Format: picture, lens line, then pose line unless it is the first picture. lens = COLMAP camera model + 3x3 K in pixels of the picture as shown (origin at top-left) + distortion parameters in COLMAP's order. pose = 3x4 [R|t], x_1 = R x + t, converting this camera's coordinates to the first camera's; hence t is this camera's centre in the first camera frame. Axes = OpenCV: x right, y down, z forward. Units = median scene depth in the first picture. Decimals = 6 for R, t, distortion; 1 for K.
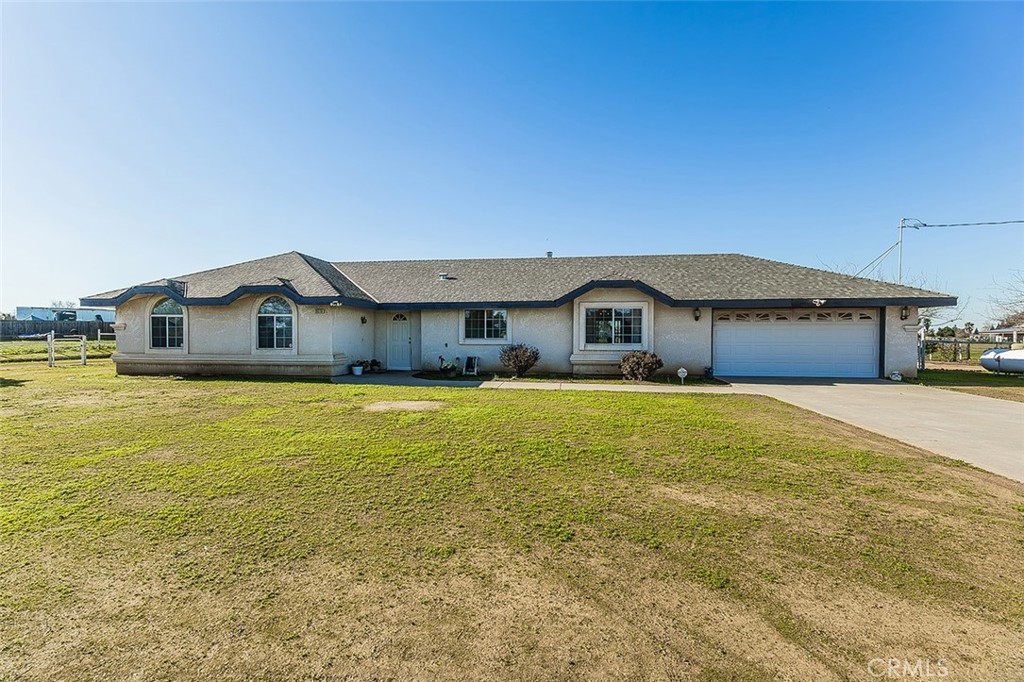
lens RADIAL K [[448.1, 0, 514.5], [0, 448.1, 341.1], [0, 0, 1]] dist [0.000716, 0.000034]
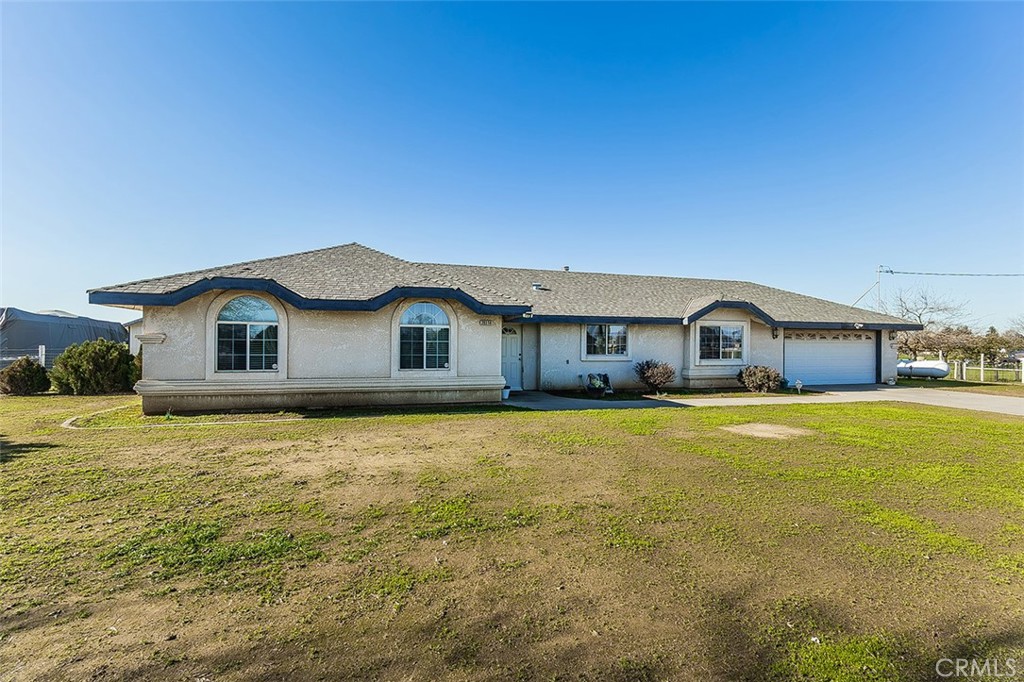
lens RADIAL K [[448.1, 0, 512.3], [0, 448.1, 342.4], [0, 0, 1]] dist [0.000716, 0.000034]
pose [[0.908730, 0.007473, 0.417318, -0.697791], [0.002206, 0.999740, -0.022706, -0.011528], [-0.417379, 0.021554, 0.908477, 0.229651]]
